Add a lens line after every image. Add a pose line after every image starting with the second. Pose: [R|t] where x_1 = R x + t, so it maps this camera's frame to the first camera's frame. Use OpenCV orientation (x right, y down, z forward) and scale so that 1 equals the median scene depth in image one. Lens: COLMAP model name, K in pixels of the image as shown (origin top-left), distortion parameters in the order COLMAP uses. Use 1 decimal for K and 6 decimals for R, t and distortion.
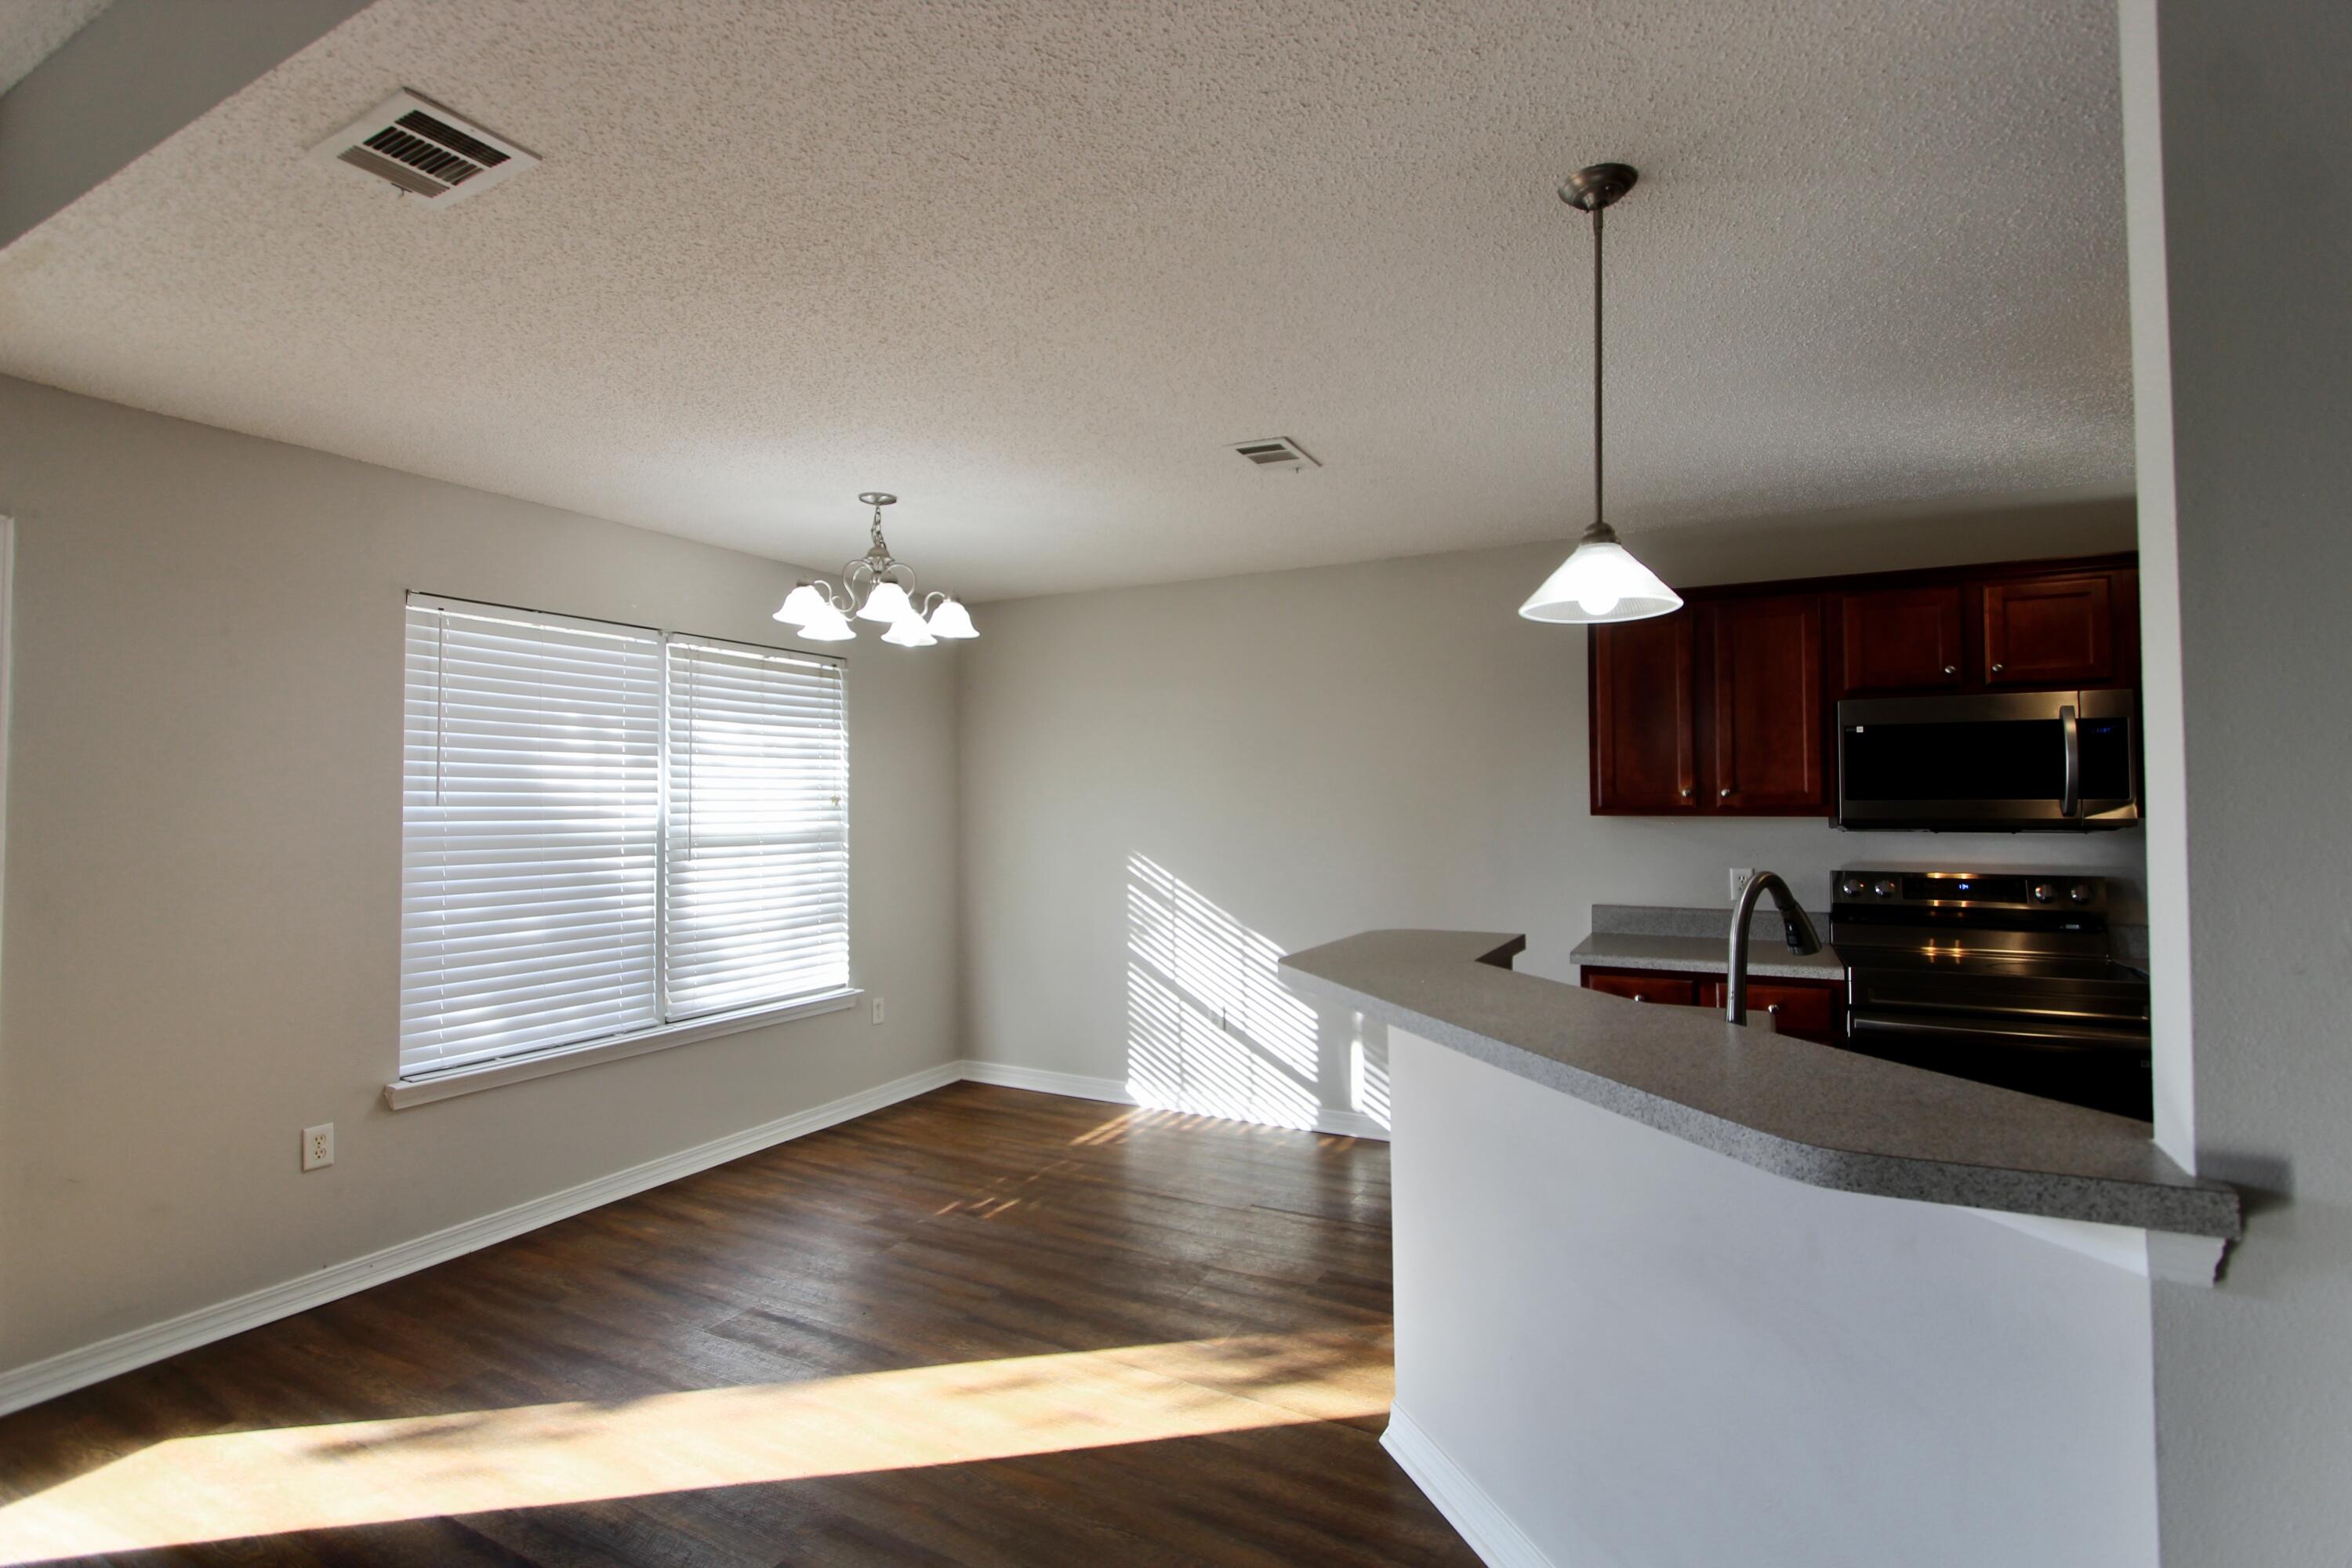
lens RADIAL K [[1085.2, 0, 1176.0], [0, 1085.2, 784.0], [0, 0, 1]] dist [-0.001796, 0.000346]
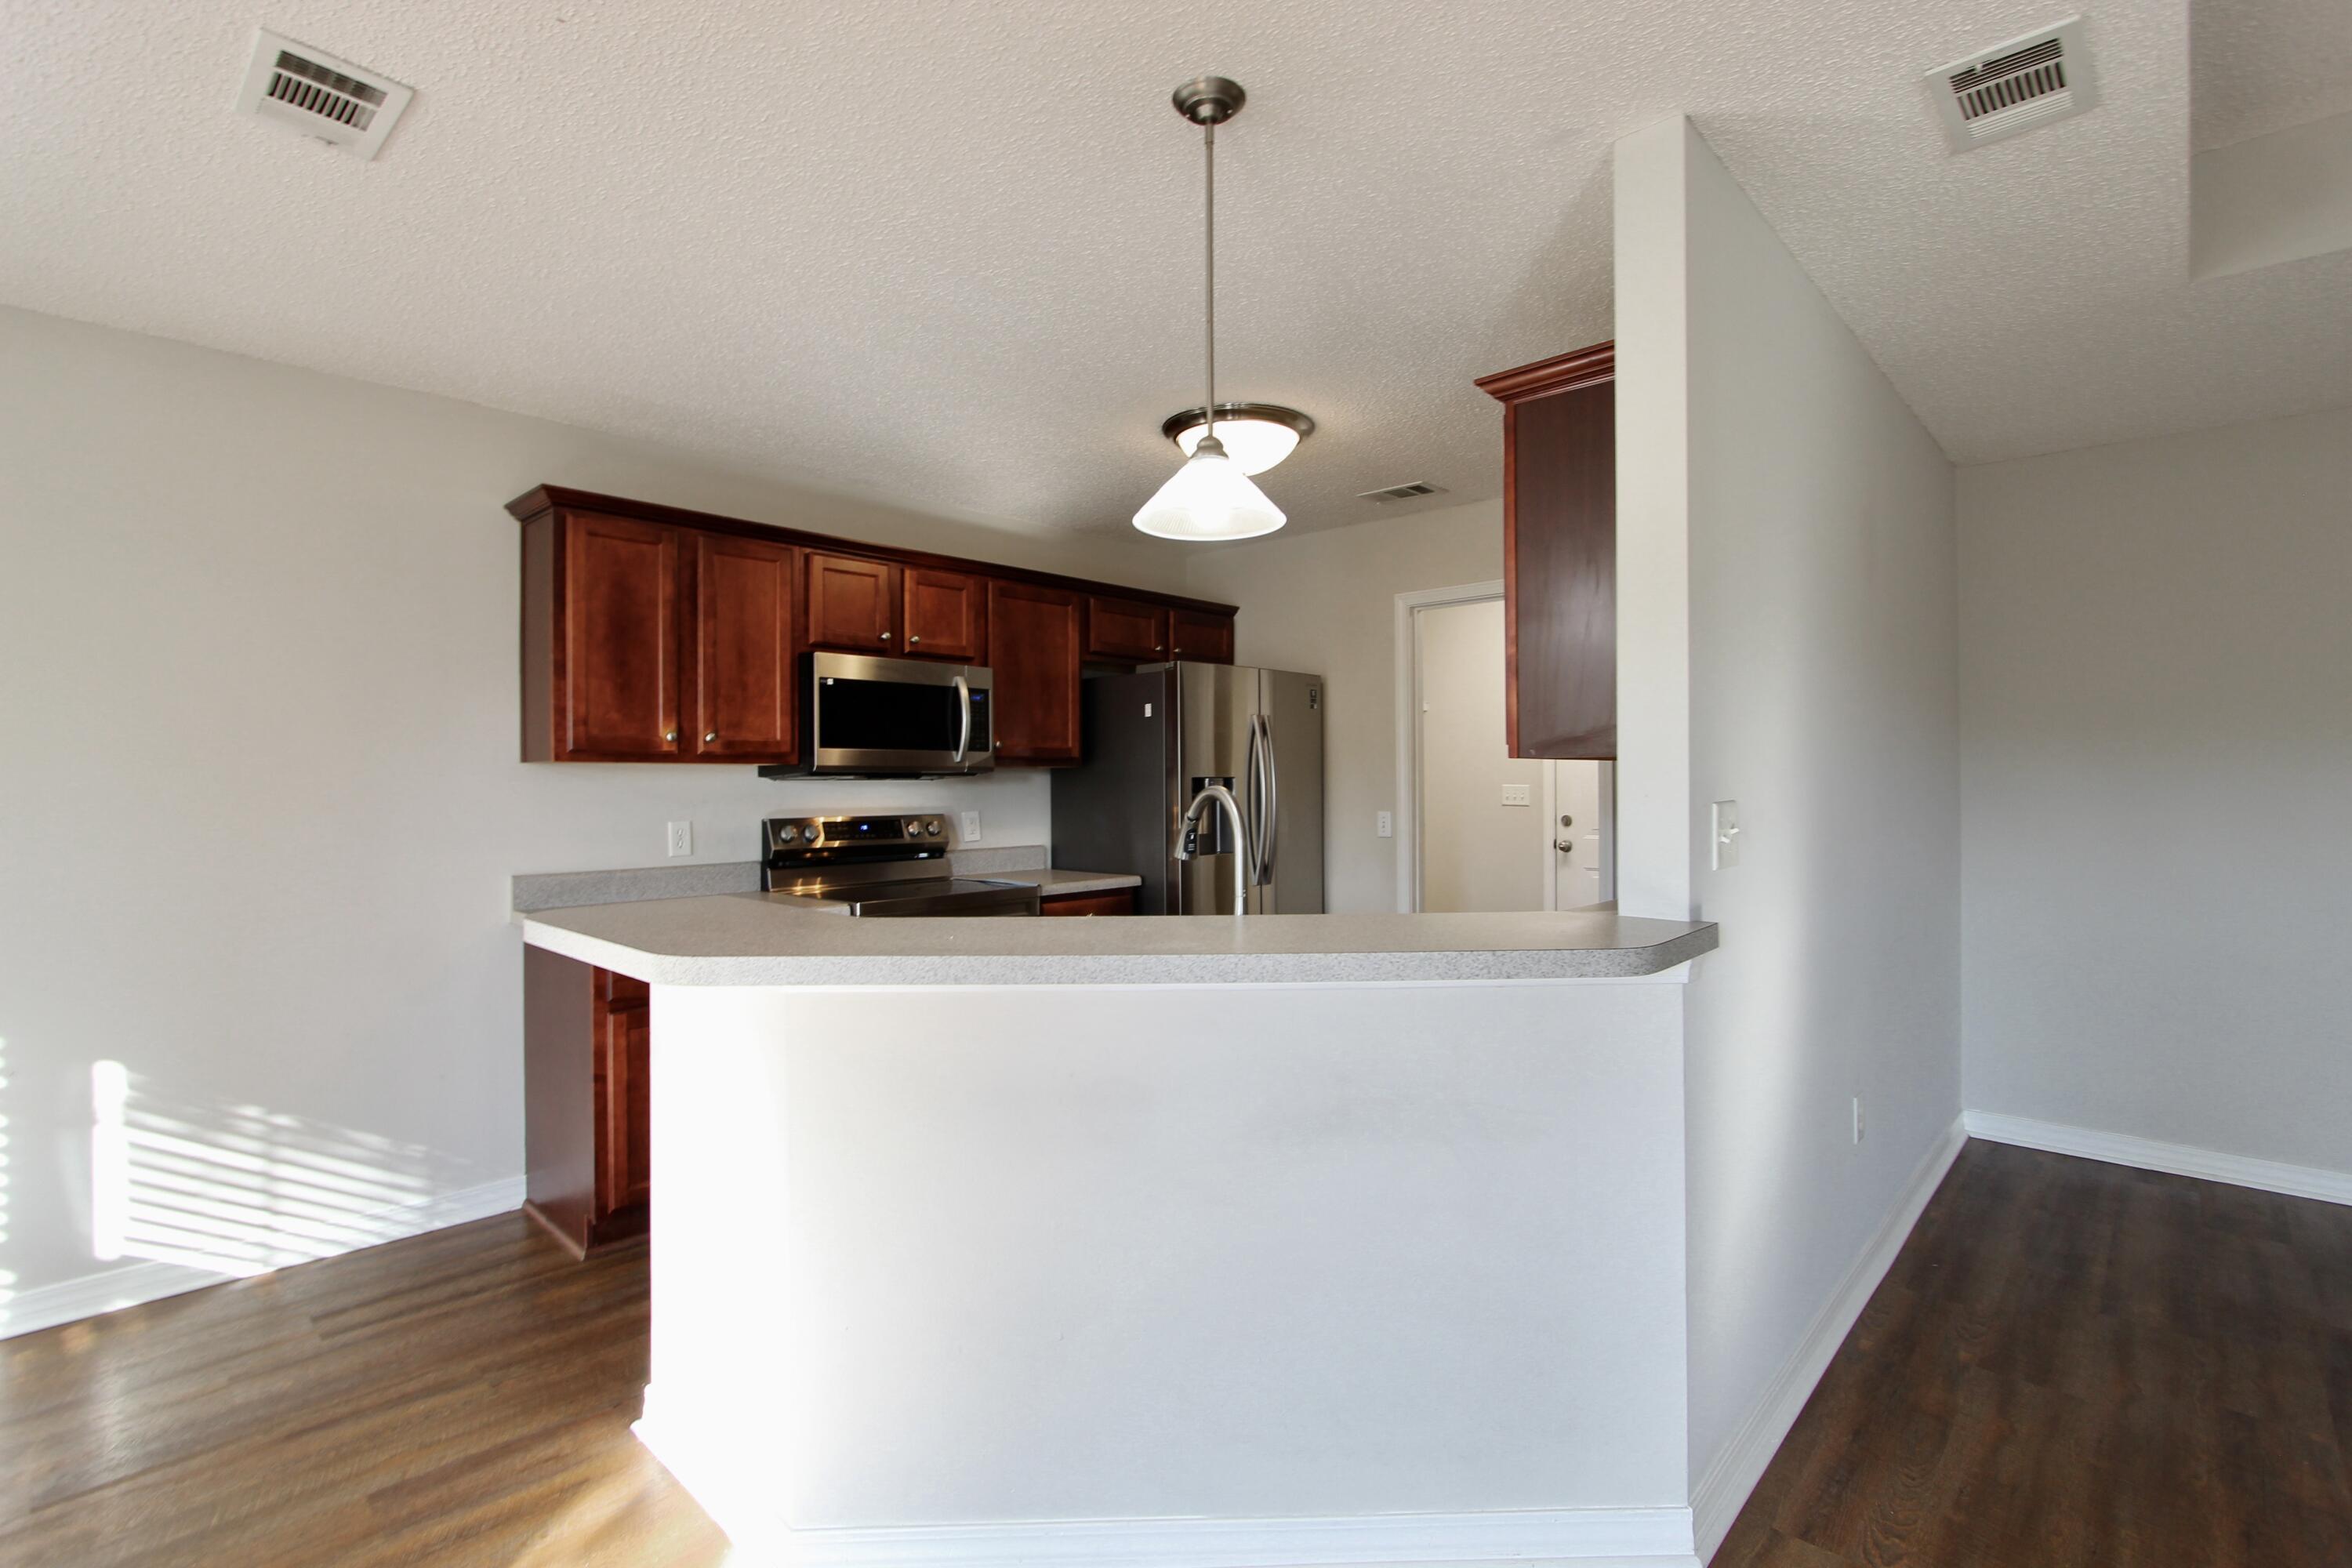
lens RADIAL K [[1087.9, 0, 1180.0], [0, 1087.9, 776.7], [0, 0, 1]] dist [-0.019083, 0.004177]
pose [[0.263258, 0.005533, 0.964710, -0.315839], [-0.015359, 0.999881, -0.001544, 0.040989], [-0.964603, -0.014410, 0.263311, 0.409380]]
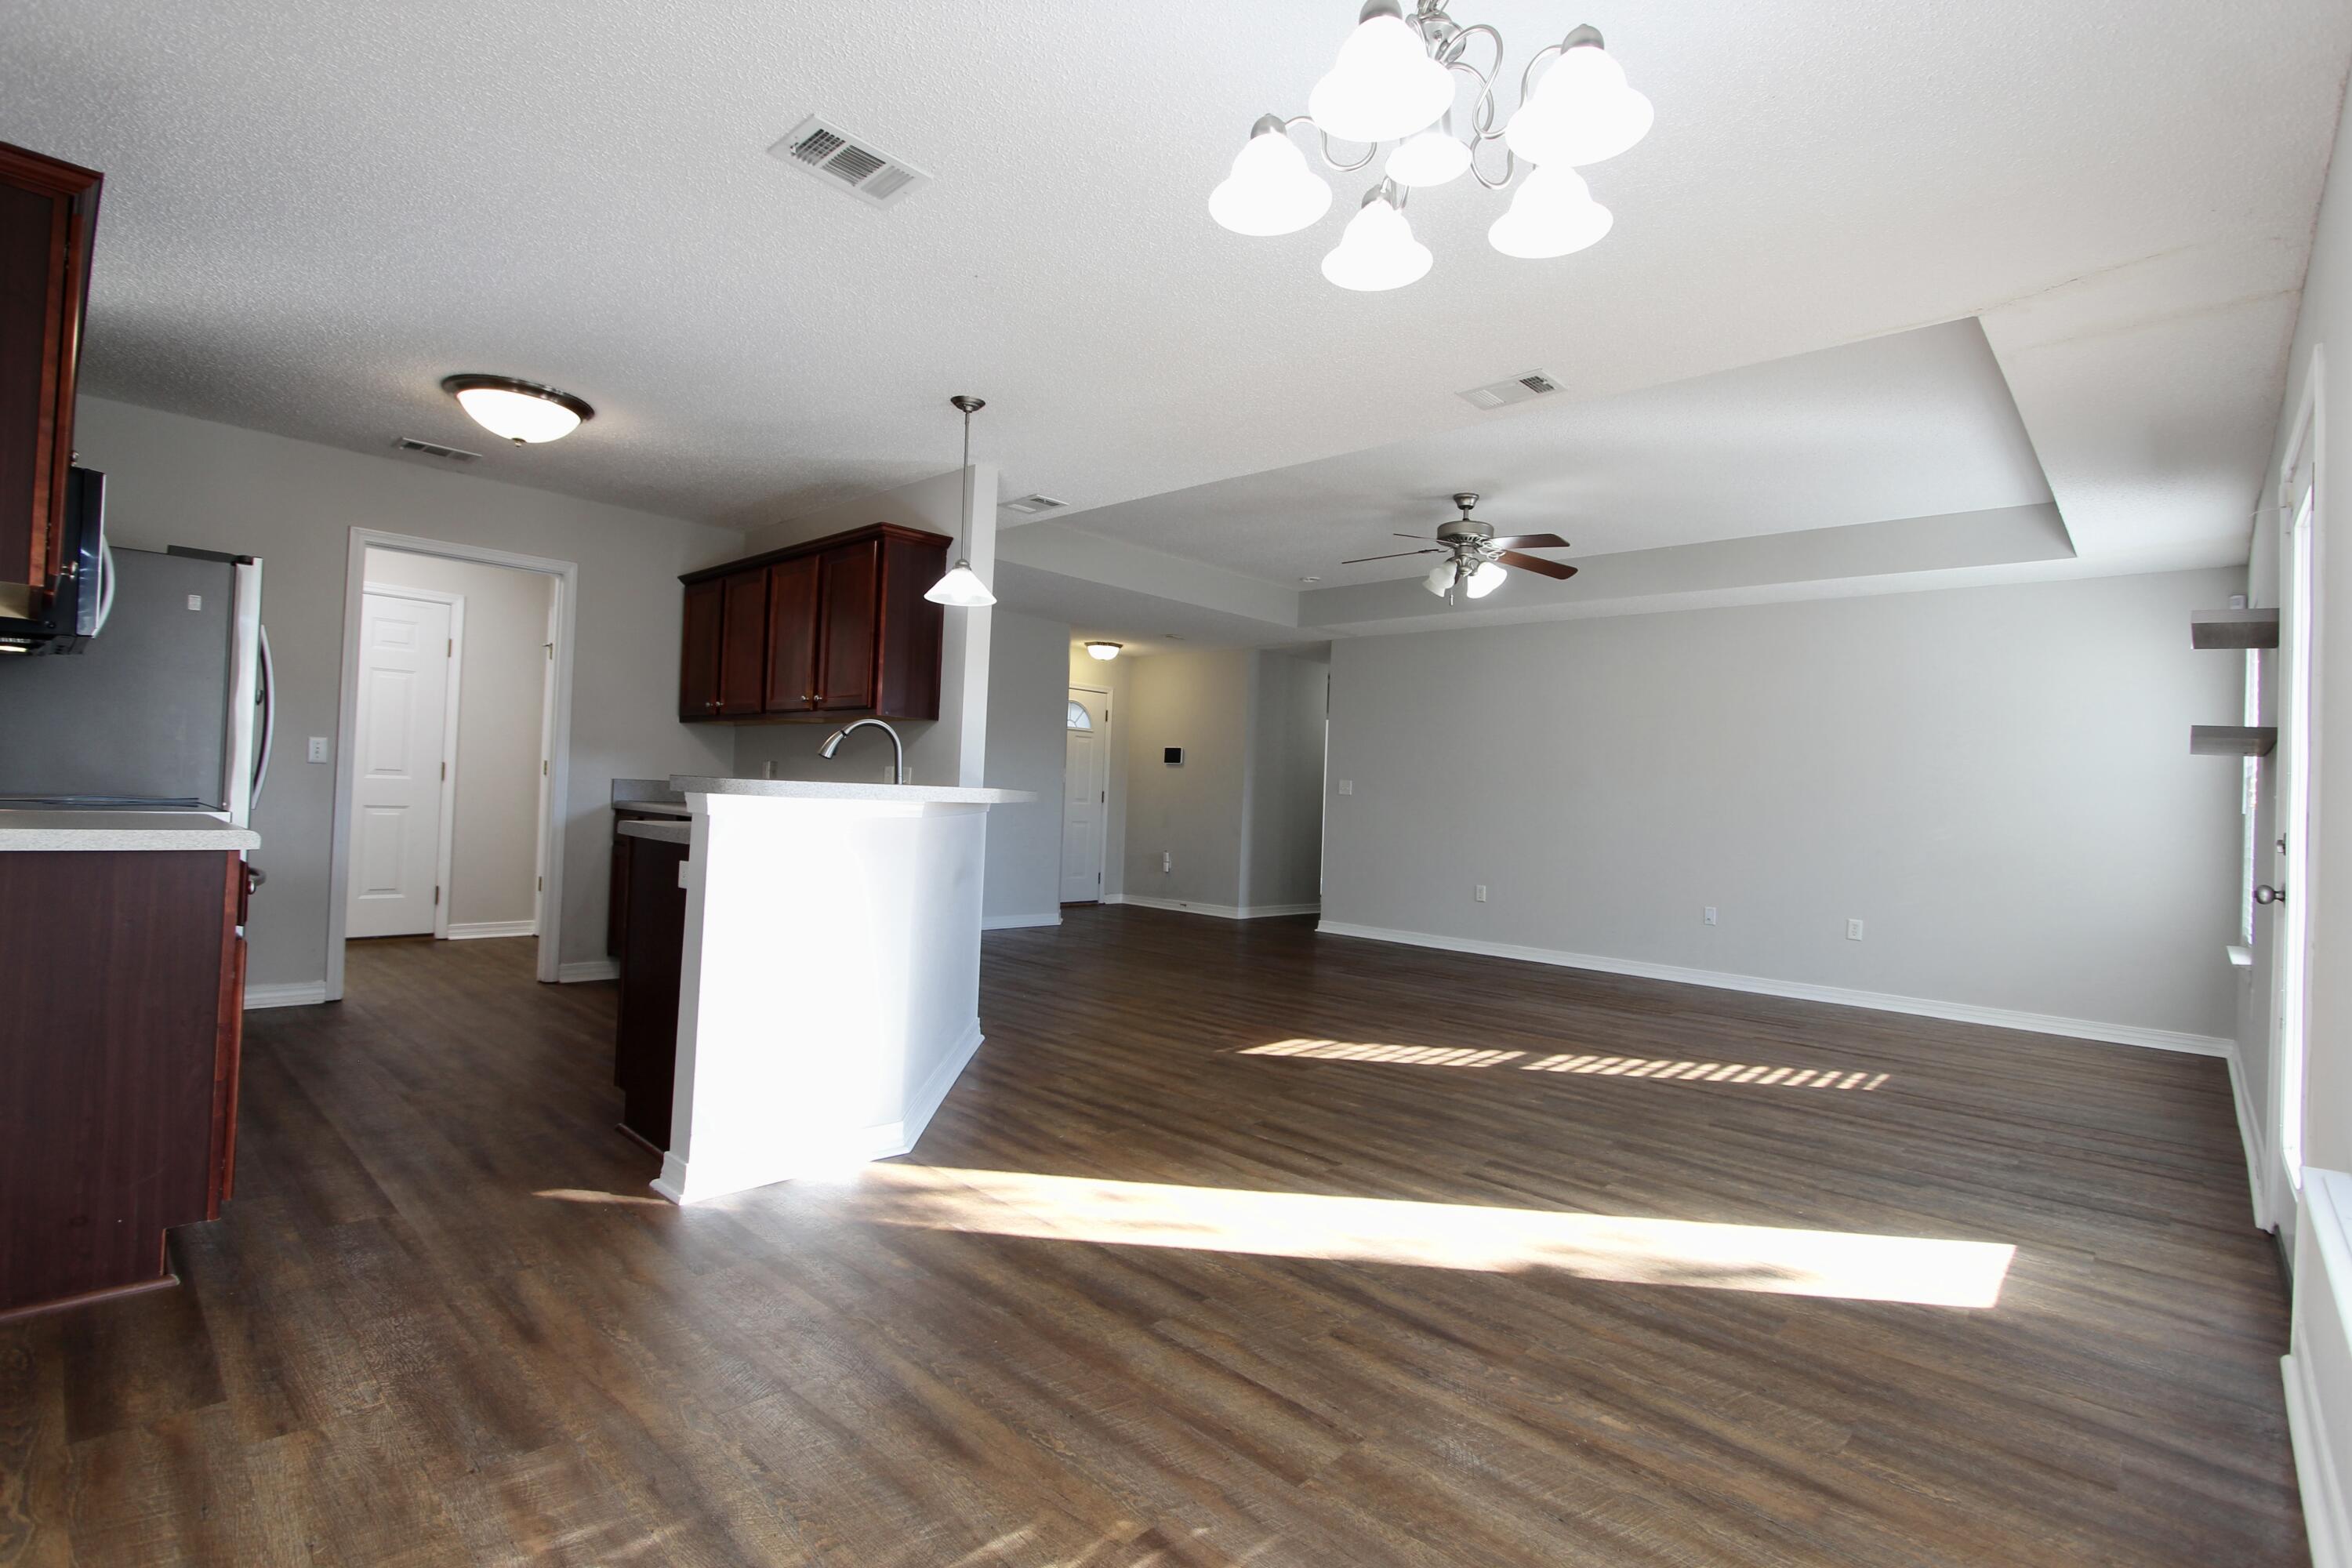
lens RADIAL K [[1087.9, 0, 1180.0], [0, 1087.9, 776.7], [0, 0, 1]] dist [-0.019083, 0.004177]
pose [[-0.963764, -0.031112, 0.264935, -0.334094], [-0.042202, 0.998450, -0.036271, 0.135992], [-0.263396, -0.046138, -0.963584, 1.596792]]
